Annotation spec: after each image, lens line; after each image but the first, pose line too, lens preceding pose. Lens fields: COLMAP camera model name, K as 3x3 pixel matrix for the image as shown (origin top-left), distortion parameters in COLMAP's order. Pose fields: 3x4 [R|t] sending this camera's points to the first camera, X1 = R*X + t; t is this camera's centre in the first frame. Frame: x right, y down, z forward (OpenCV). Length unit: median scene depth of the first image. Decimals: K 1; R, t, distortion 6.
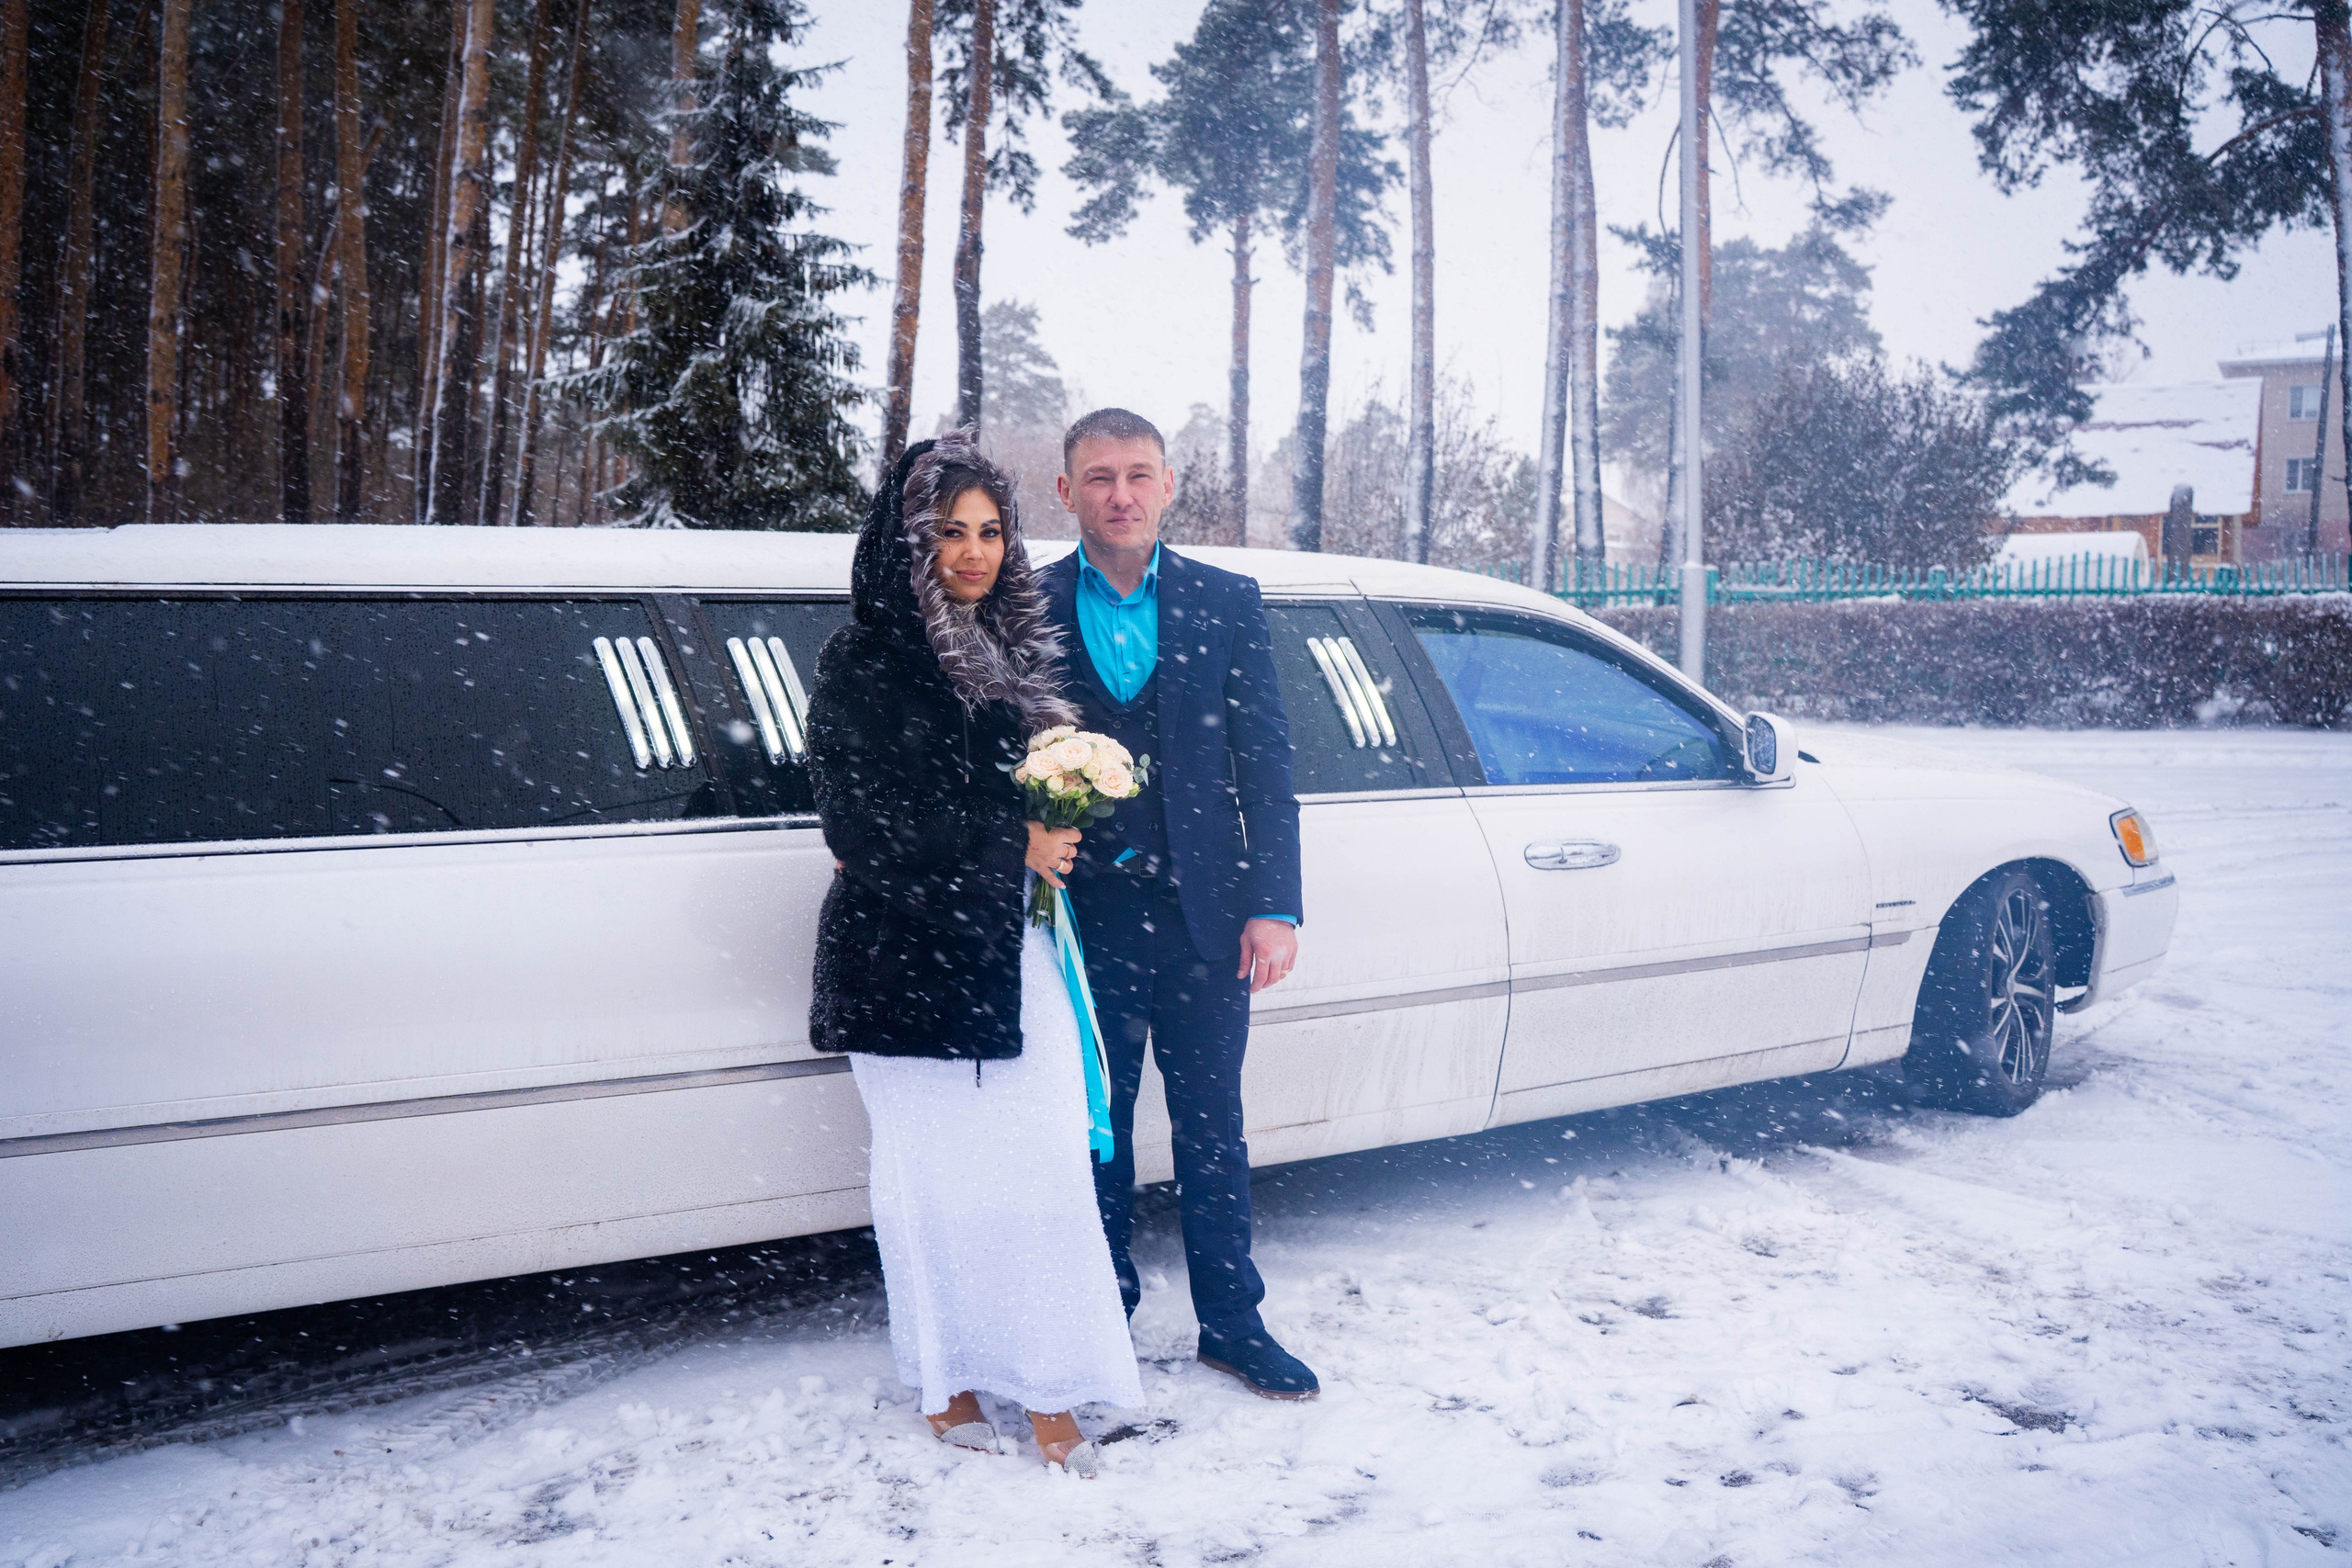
lens RADIAL K [[1909.5, 0, 1176.0], [0, 1909.5, 784.0], [0, 0, 1]] dist [-0.095961, 0.073655]
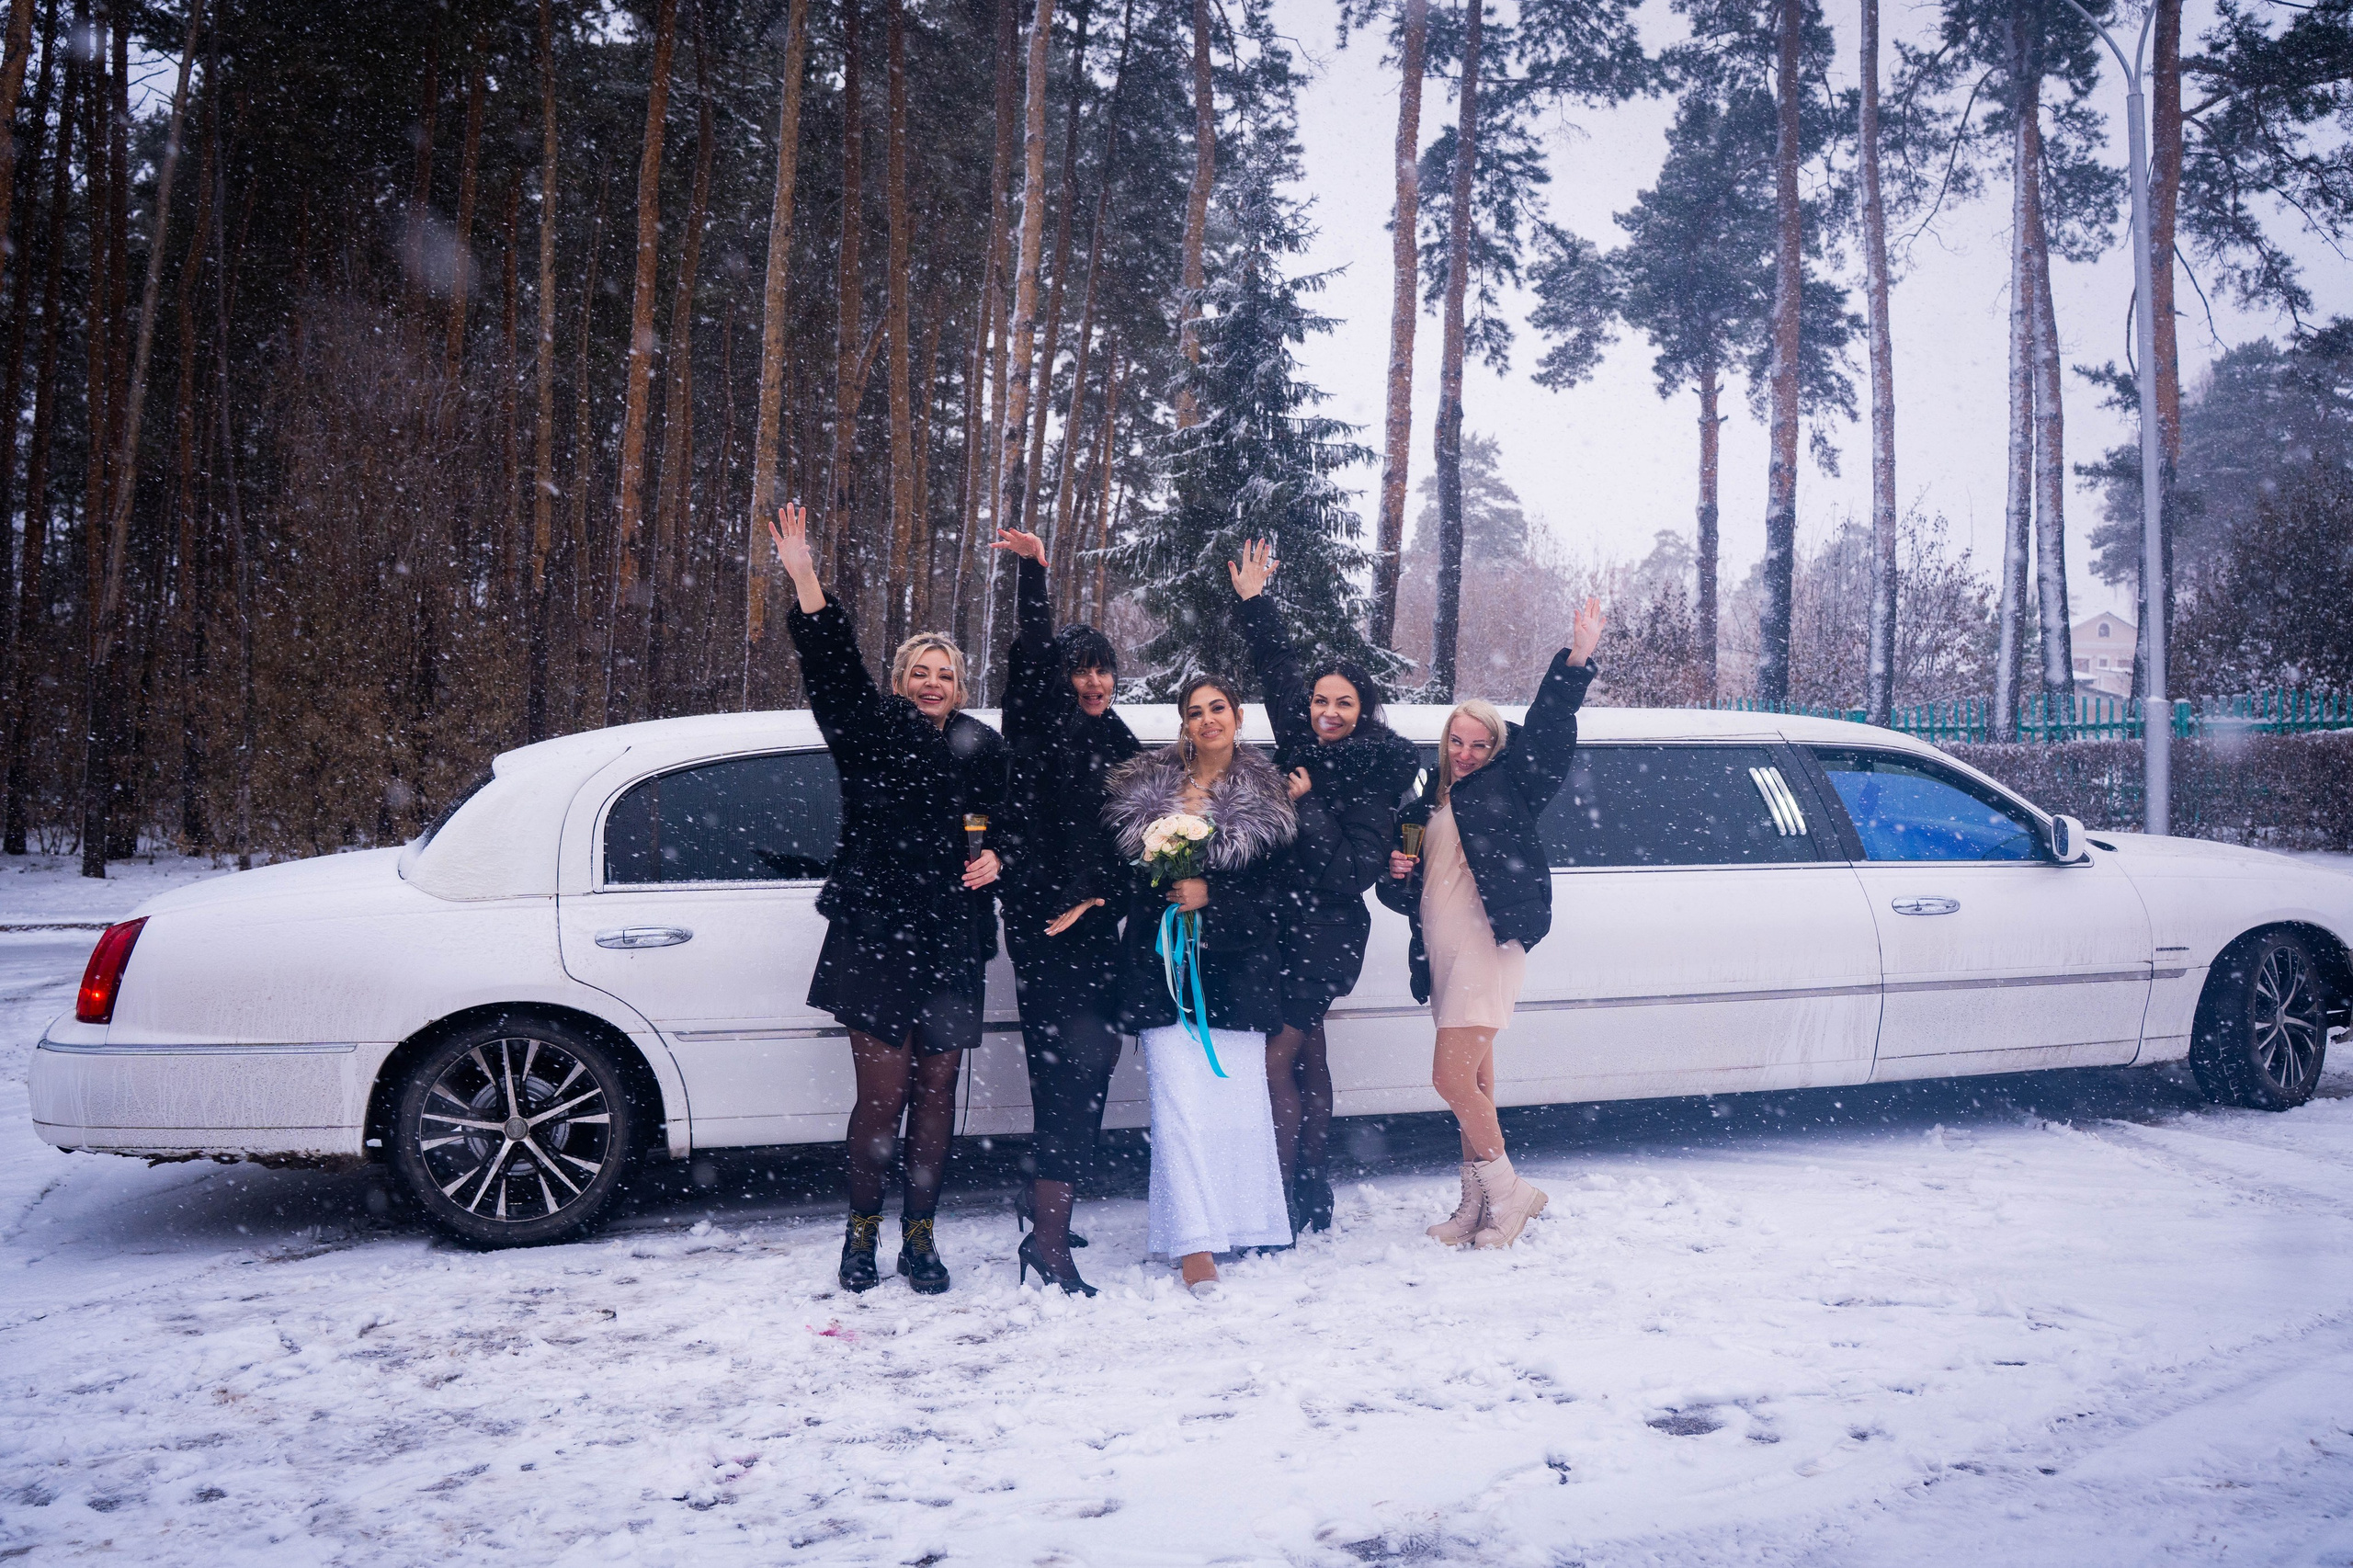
lens RADIAL K [[2008.0, 0, 1176.5], [0, 2008.0, 784.0], [0, 0, 1]] dist [-0.089426, 0.052458]
pose [[0.973975, -0.004599, -0.226607, -0.003400], [-0.012013, 0.997341, -0.071876, 0.010858], [0.226335, 0.072727, 0.971331, -0.126388]]
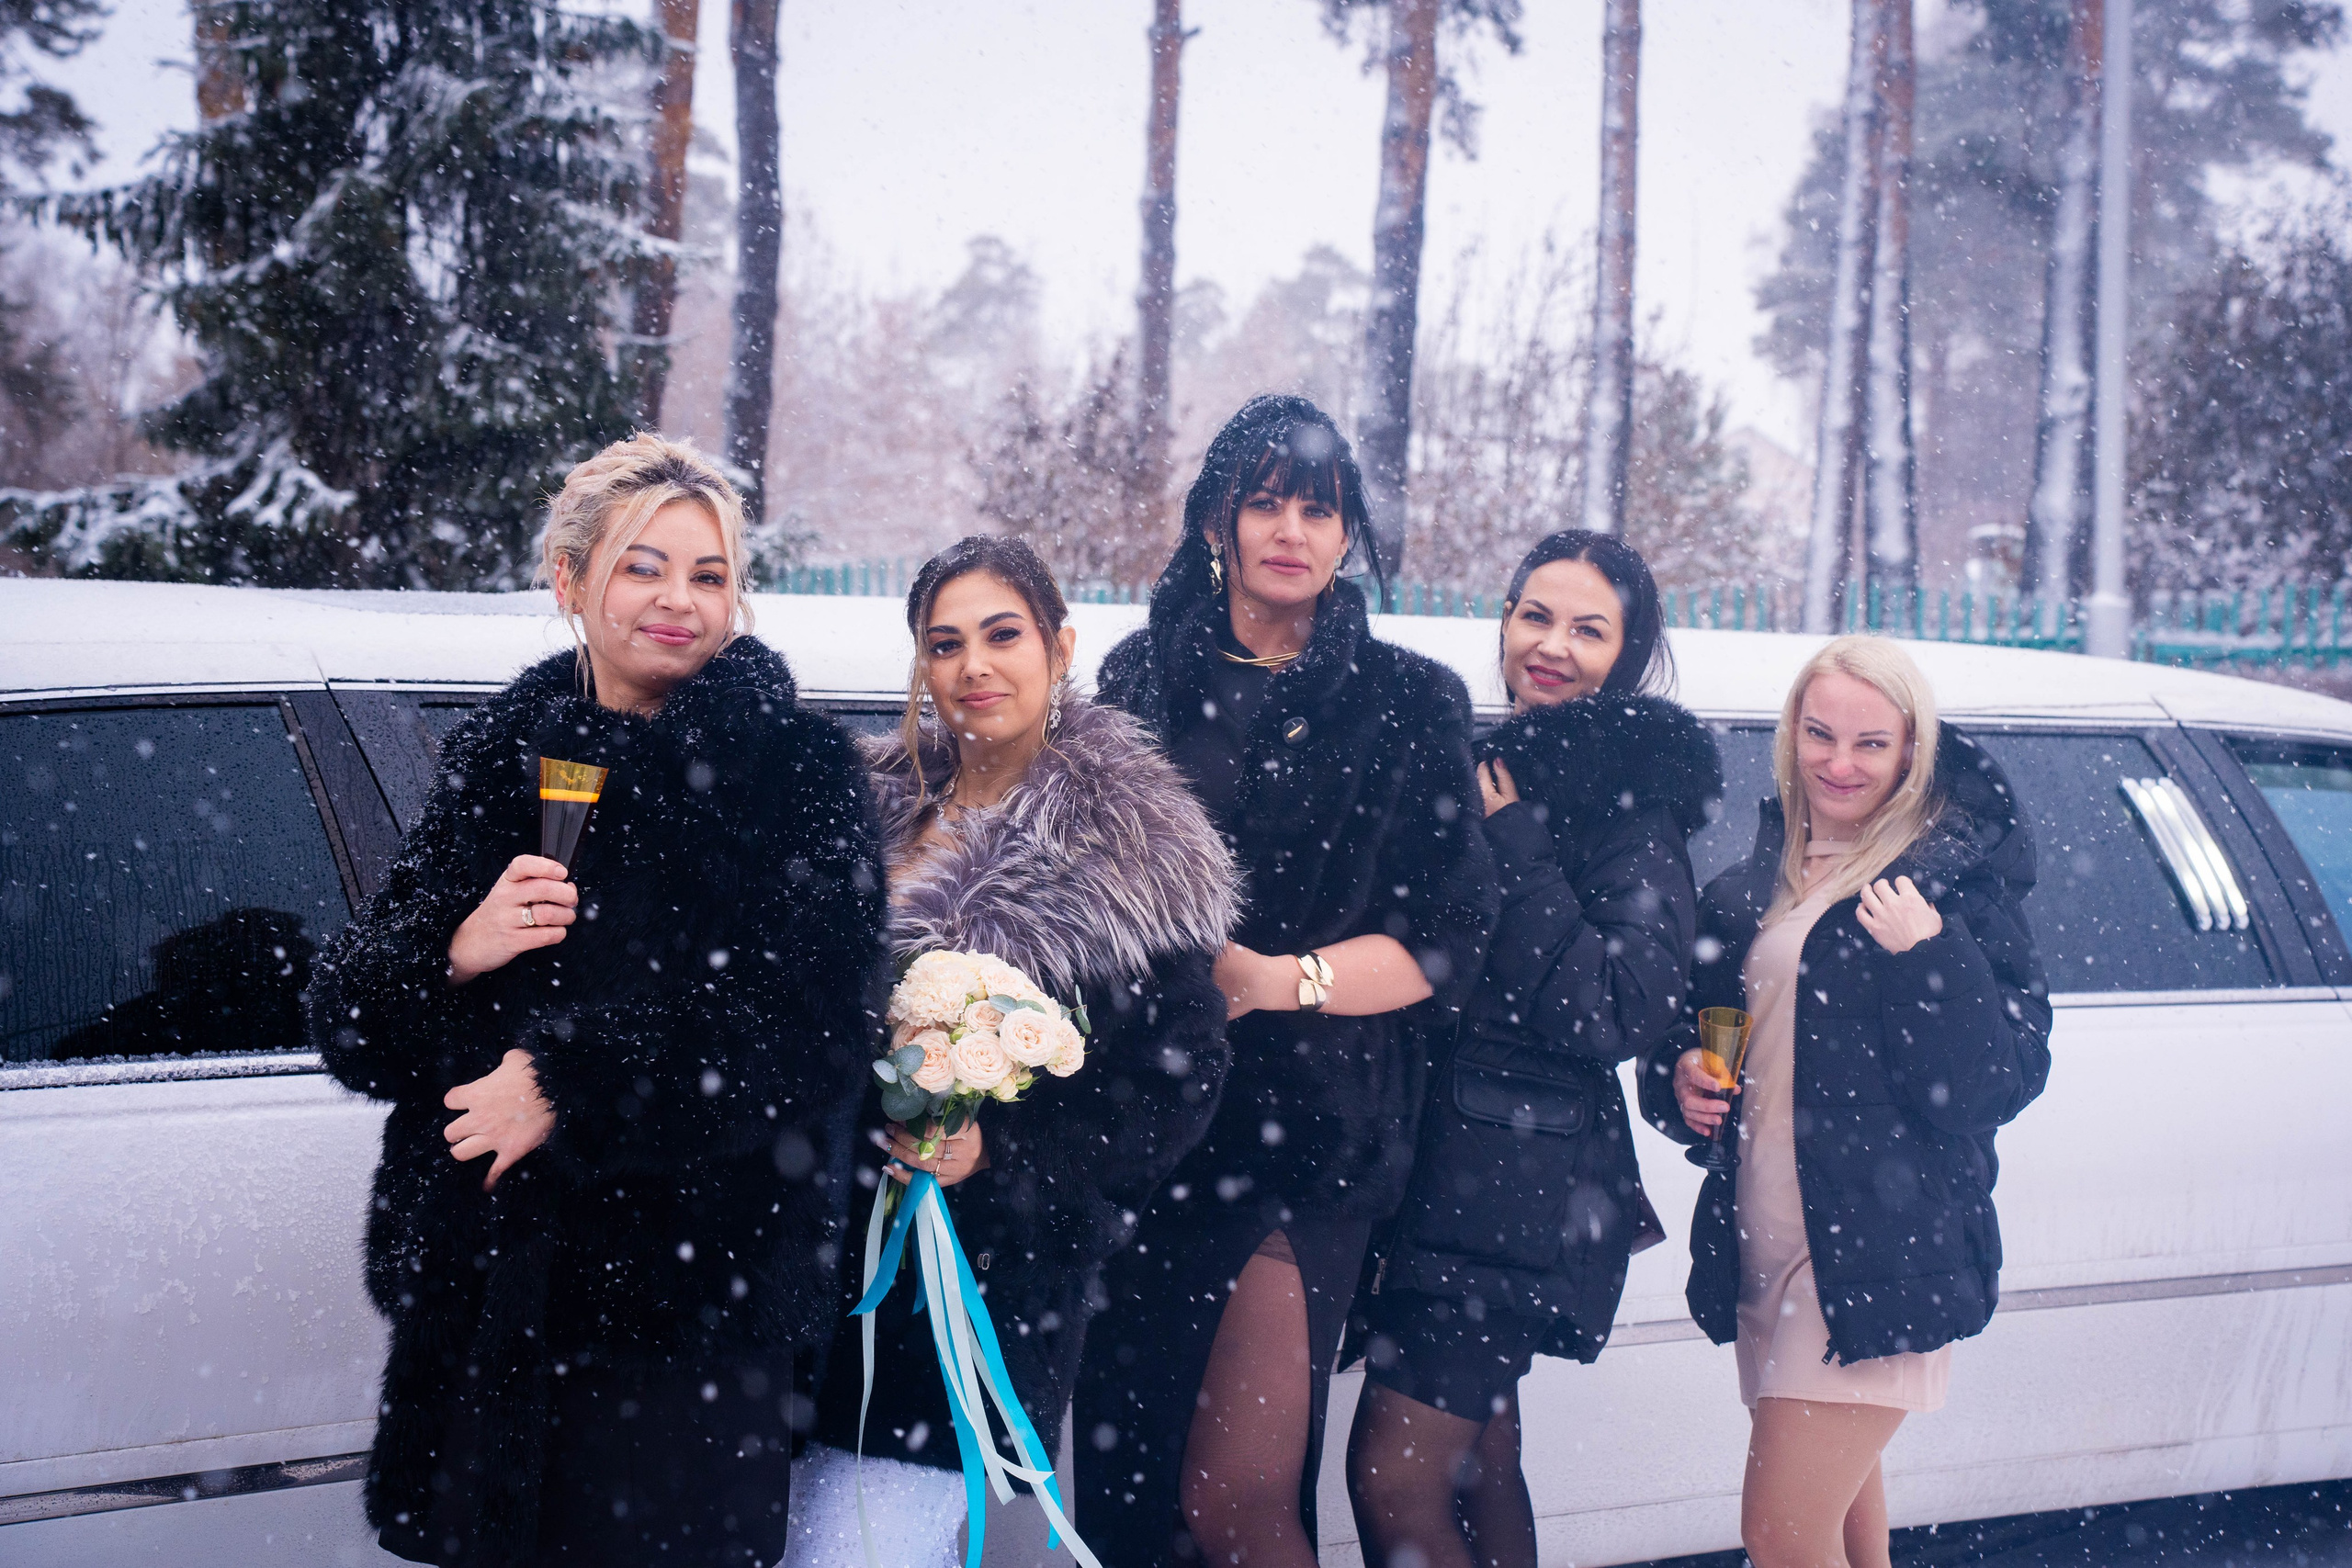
lens RADIAL K [[3720.6, 0, 1236.0], [0, 3720.6, 775.0], [0, 0, 1]] dist [0.128117, 1.522422]
pose [[0.995479, 0.019978, 0.092857, -0.069724], [-0.014989, 0.998422, -0.054115, 0.001021], [-0.093792, 0.052479, 0.994208, -0.070780]]
